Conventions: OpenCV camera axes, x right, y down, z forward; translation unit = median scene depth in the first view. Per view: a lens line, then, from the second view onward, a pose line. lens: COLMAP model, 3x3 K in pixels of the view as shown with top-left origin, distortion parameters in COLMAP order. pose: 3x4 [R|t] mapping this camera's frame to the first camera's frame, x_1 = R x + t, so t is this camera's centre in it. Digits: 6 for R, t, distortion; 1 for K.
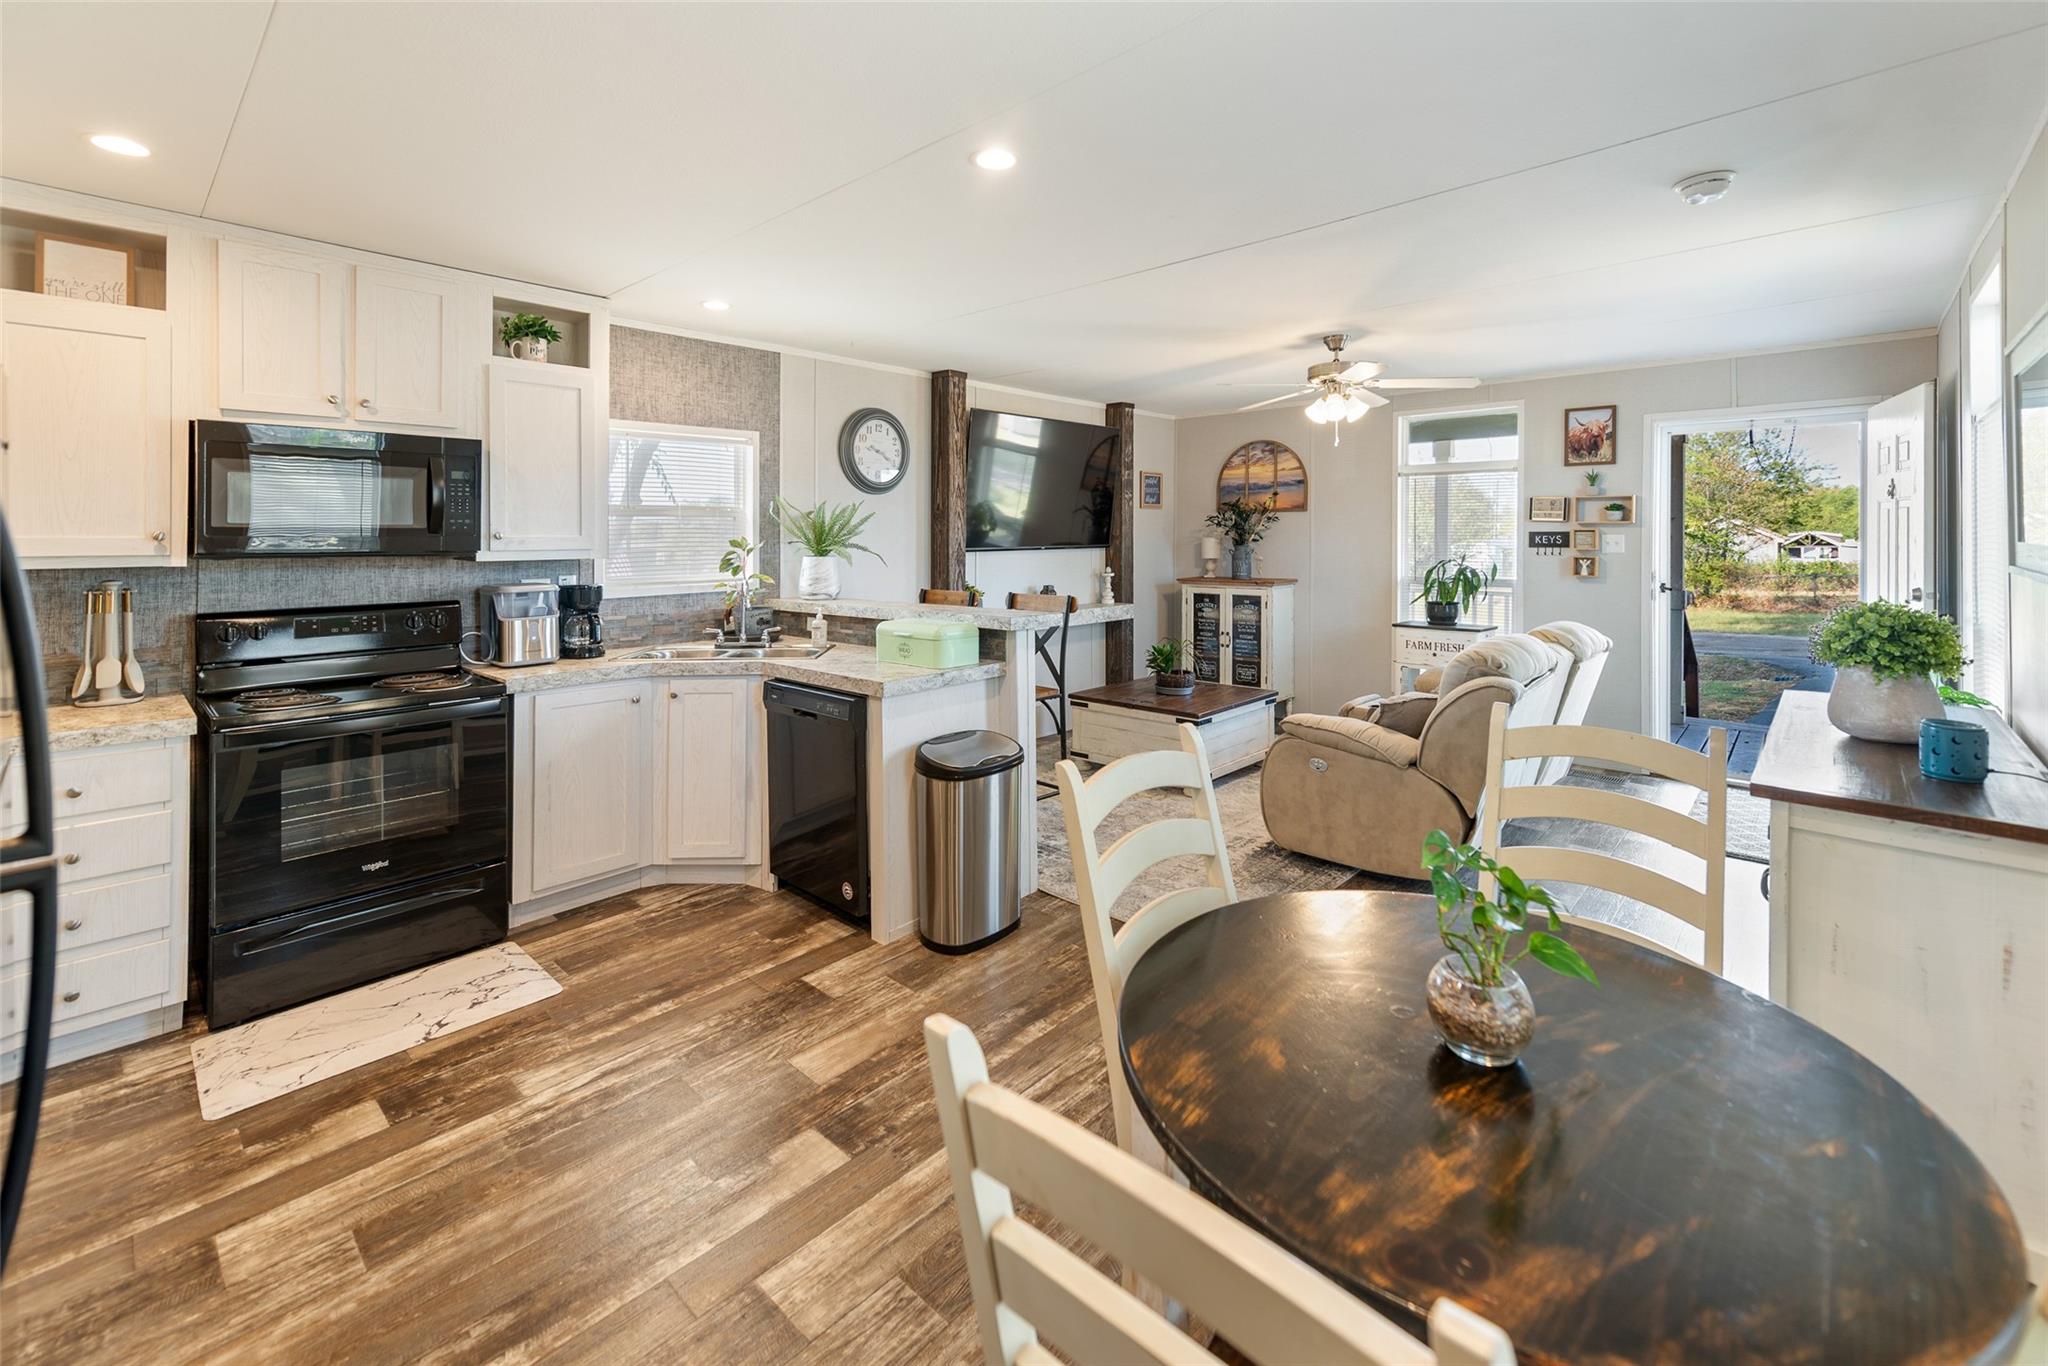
lens RADIAL K [[852.6, 0, 1033.2], [0, 852.6, 647.0], [0, 0, 1]] dist [0.012364, -0.004442]
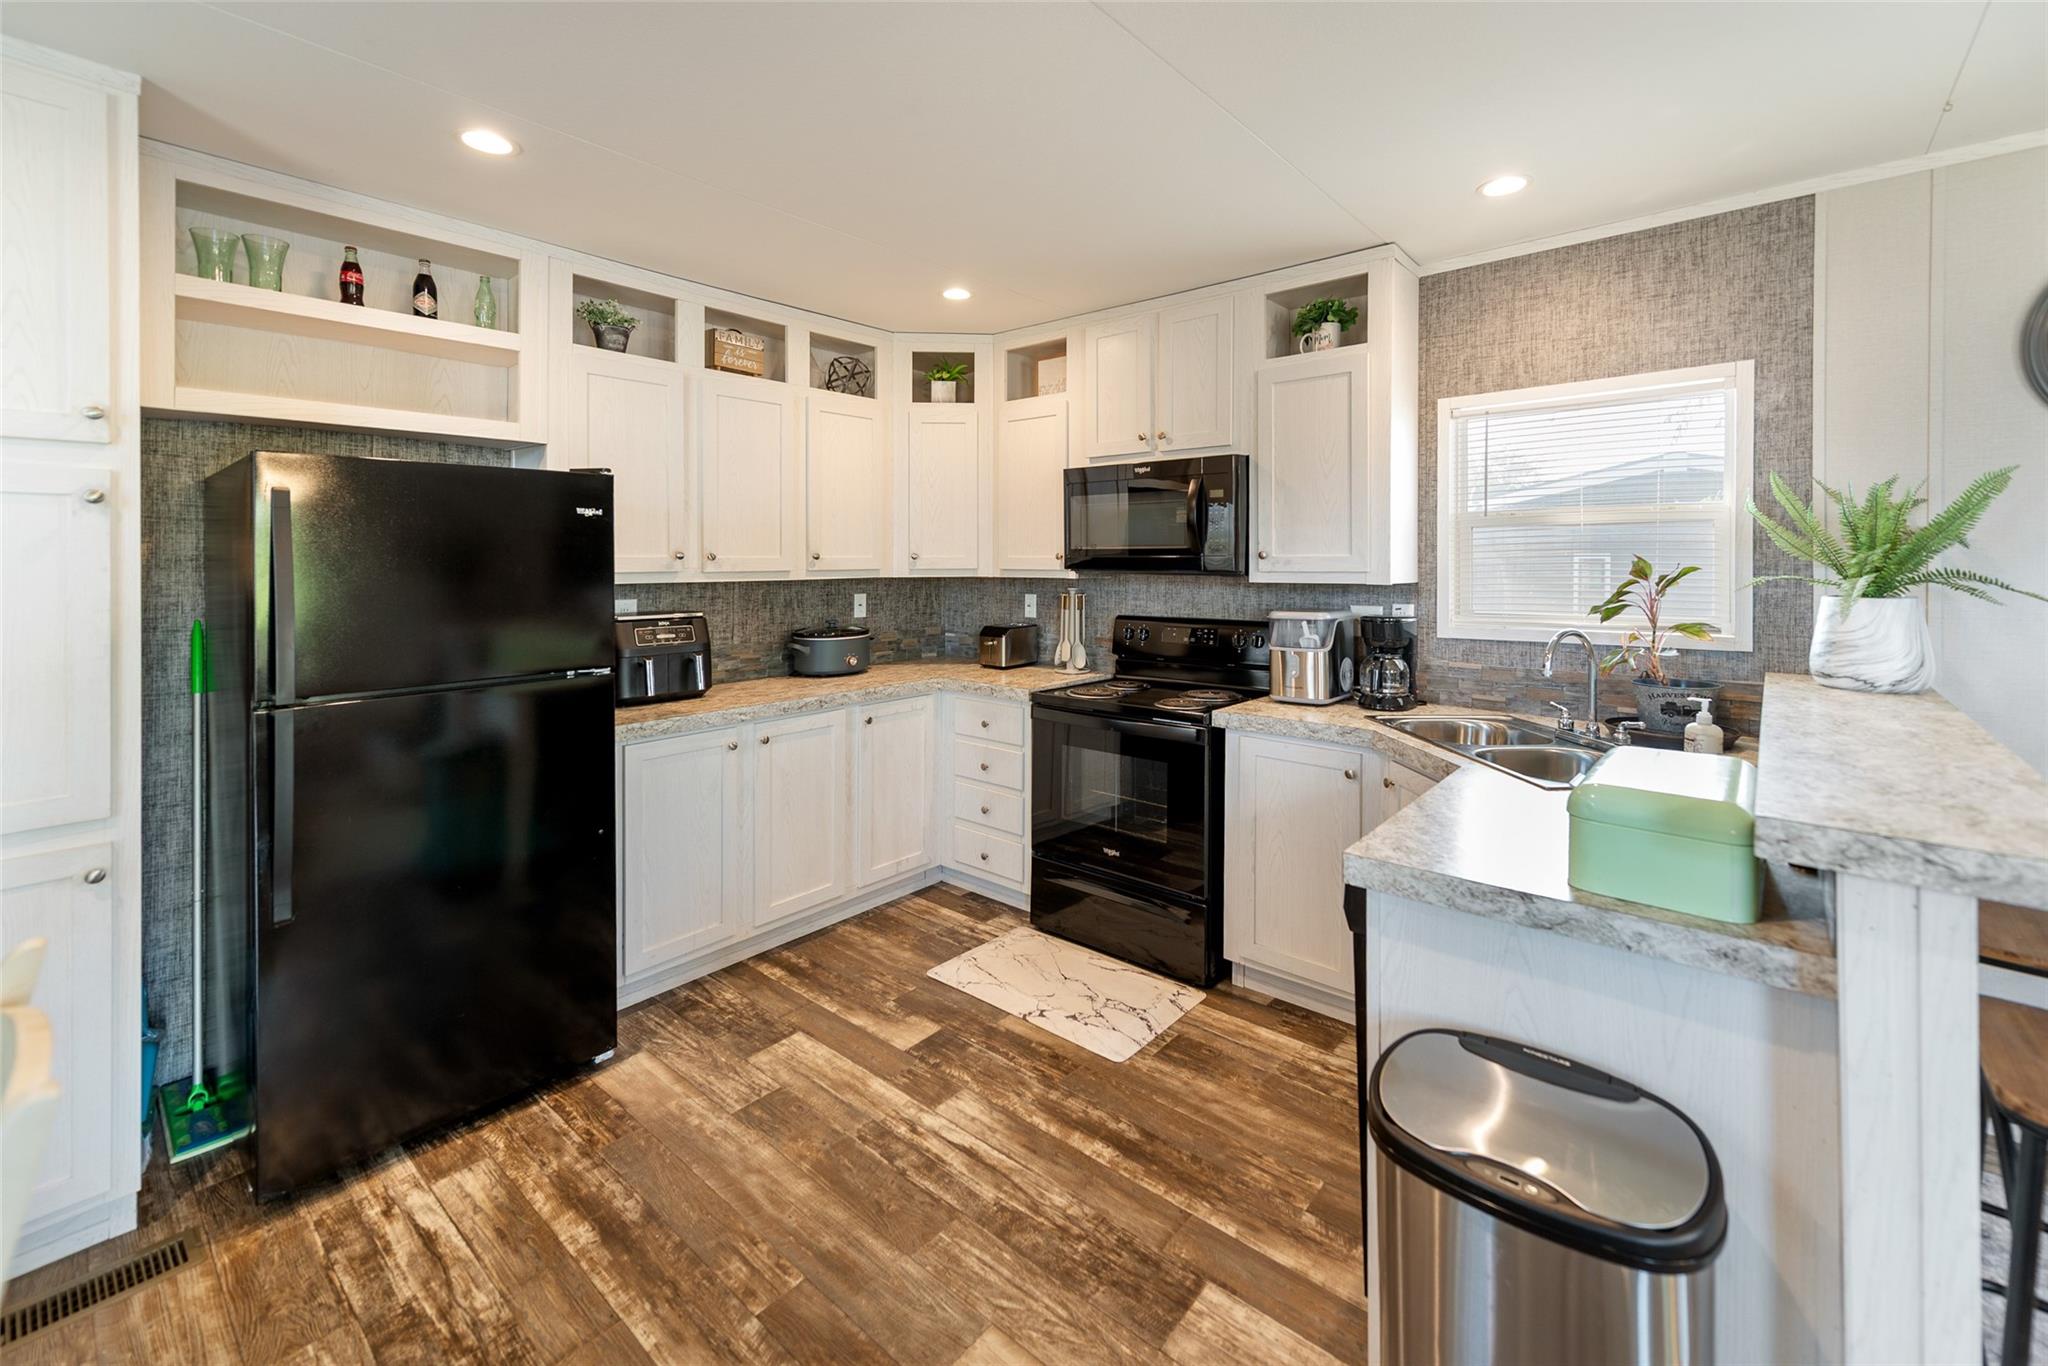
lens RADIAL K [[861.9, 0, 1023.6], [0, 861.9, 597.6], [0, 0, 1]] dist [0.011877, -0.000377]
pose [[0.025889, 0.051218, -0.998352, 0.349309], [-0.123903, 0.991150, 0.047635, -0.118056], [0.991957, 0.122465, 0.032006, 0.877251]]
